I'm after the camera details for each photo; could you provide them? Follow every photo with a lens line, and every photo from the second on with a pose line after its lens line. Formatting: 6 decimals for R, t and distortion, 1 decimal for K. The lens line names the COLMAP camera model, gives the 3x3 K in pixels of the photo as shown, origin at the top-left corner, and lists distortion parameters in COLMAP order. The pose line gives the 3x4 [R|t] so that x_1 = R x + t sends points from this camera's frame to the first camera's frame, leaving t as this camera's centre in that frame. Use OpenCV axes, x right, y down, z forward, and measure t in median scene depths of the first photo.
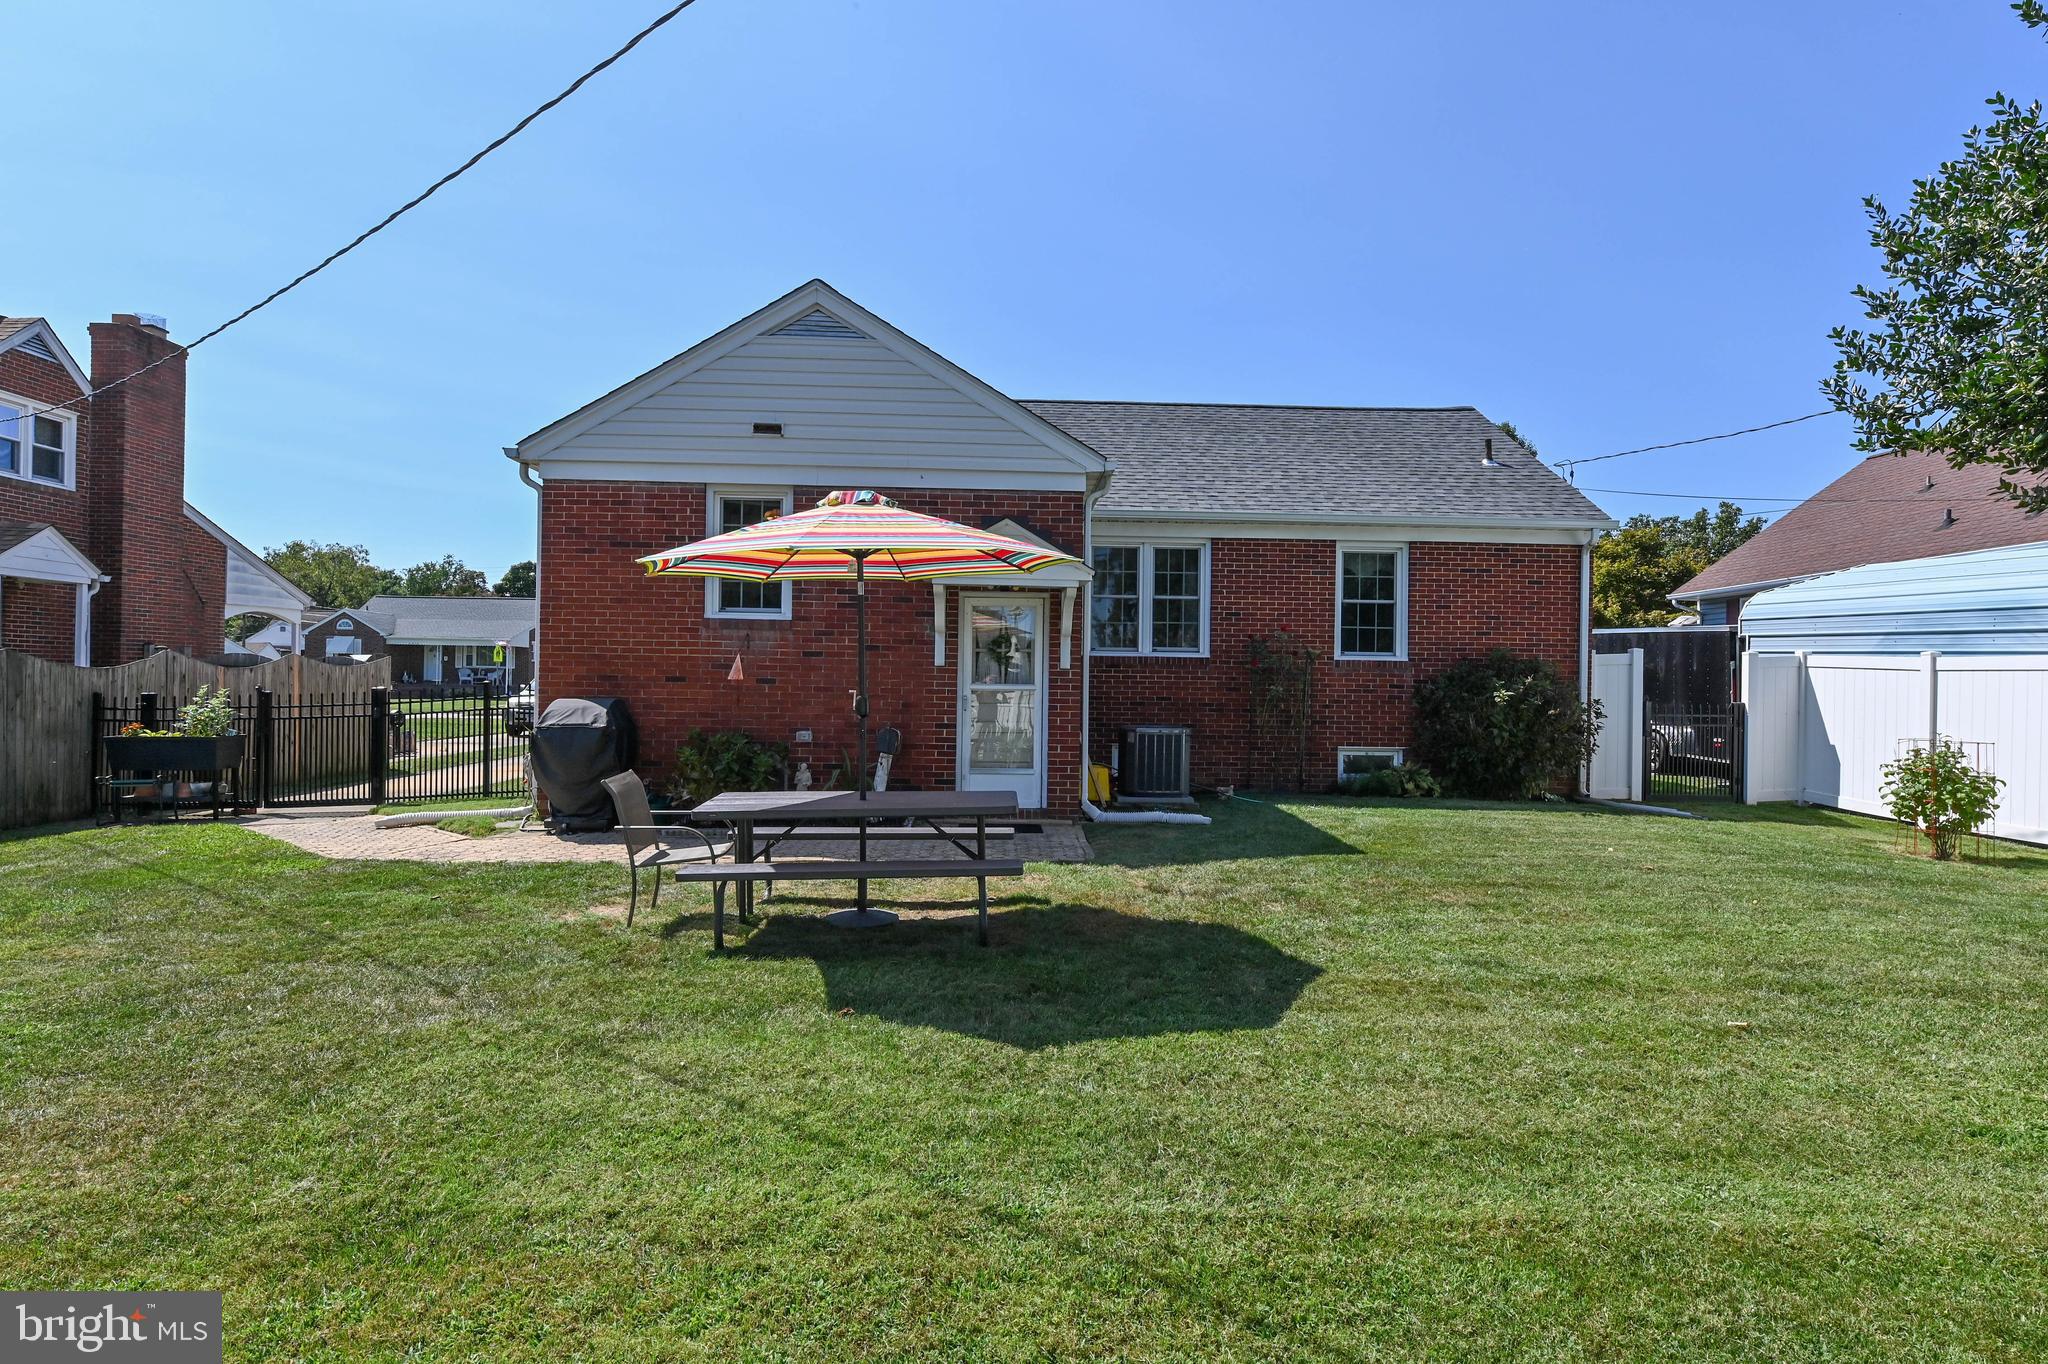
lens RADIAL K [[1106.5, 0, 1021.1], [0, 1106.5, 685.5], [0, 0, 1]] dist [-0.003140, 0.000291]
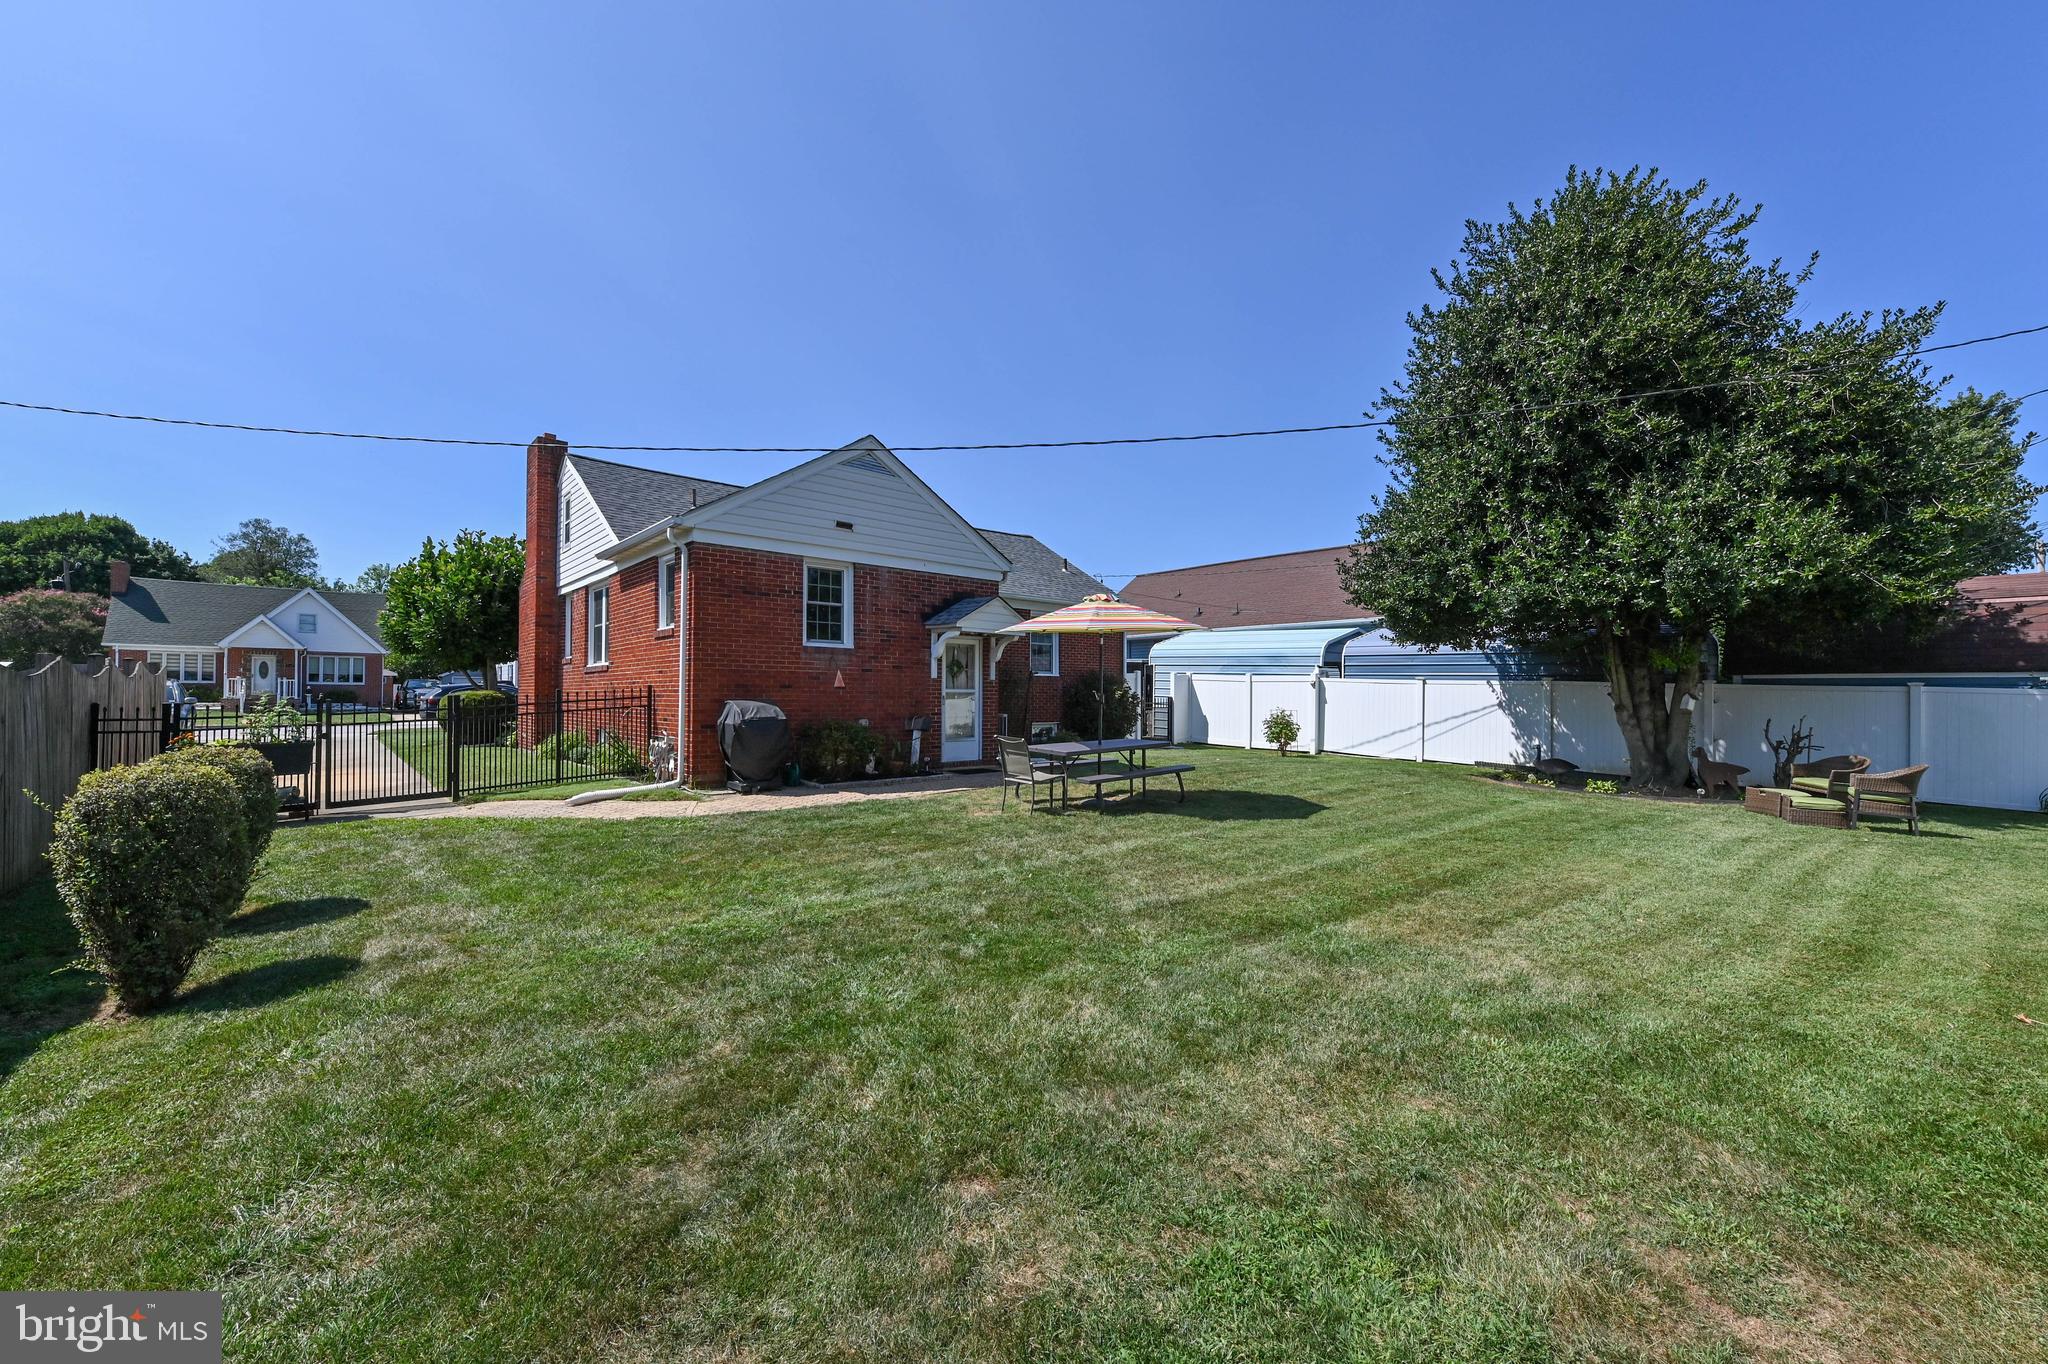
lens RADIAL K [[811.2, 0, 1041.6], [0, 811.2, 687.9], [0, 0, 1]] dist [-0.010334, -0.000179]
pose [[0.763424, -0.004253, 0.645884, -0.601097], [0.008288, 0.999960, -0.003212, 0.001982], [-0.645845, 0.007805, 0.763429, -0.036874]]
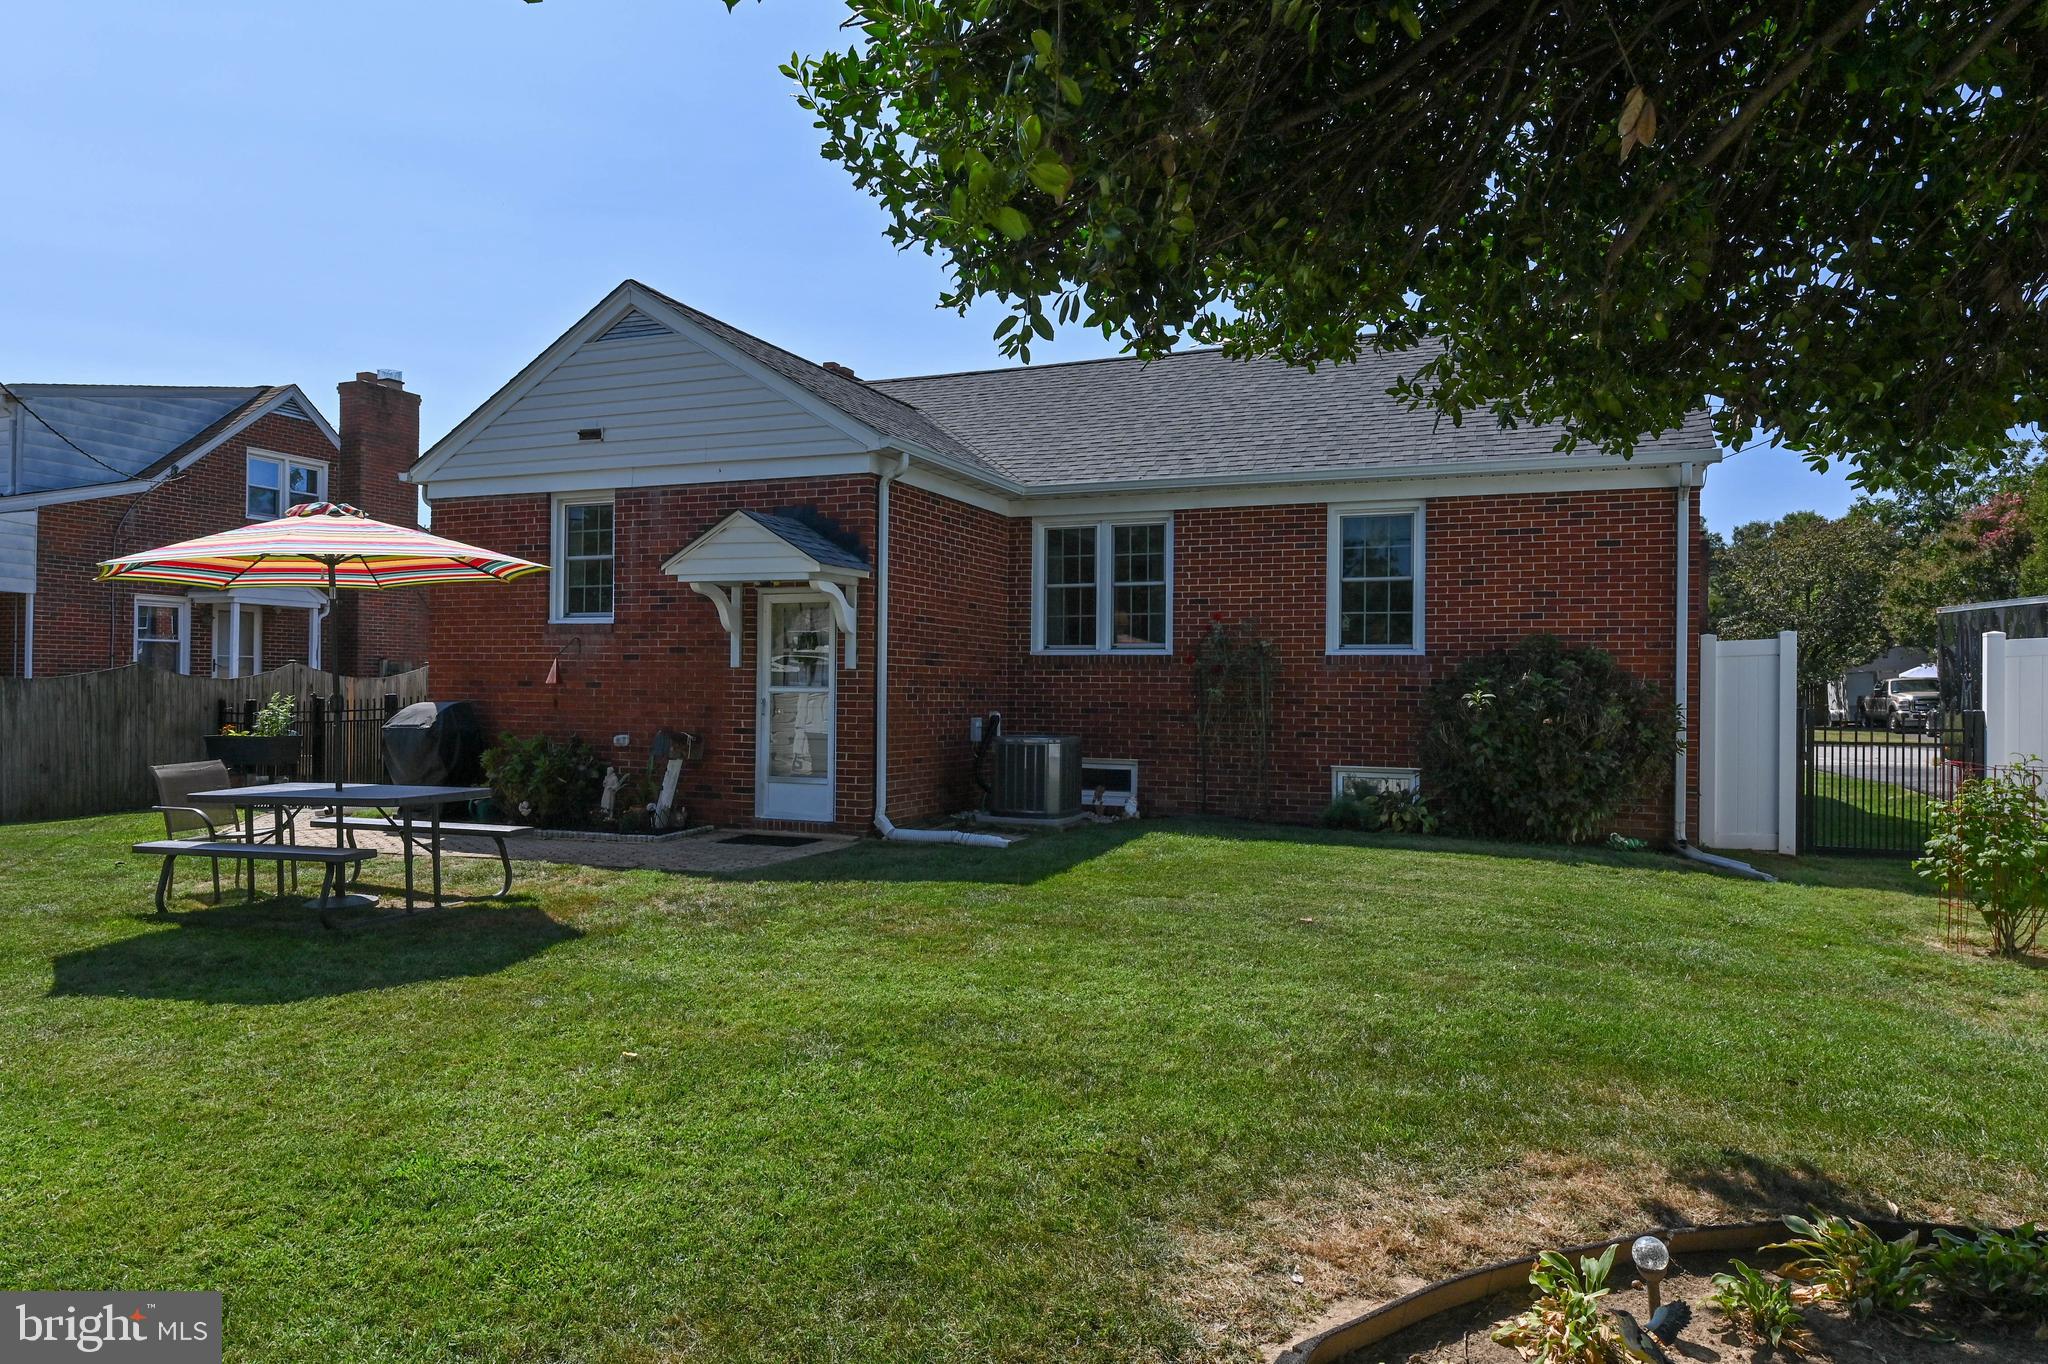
lens RADIAL K [[1313.4, 0, 1030.2], [0, 1313.4, 674.4], [0, 0, 1]] dist [0.021296, 0.000627]
pose [[0.905849, -0.010624, -0.423467, 0.510793], [0.002260, 0.999792, -0.020250, 0.009384], [0.423594, 0.017386, 0.905685, 0.067856]]
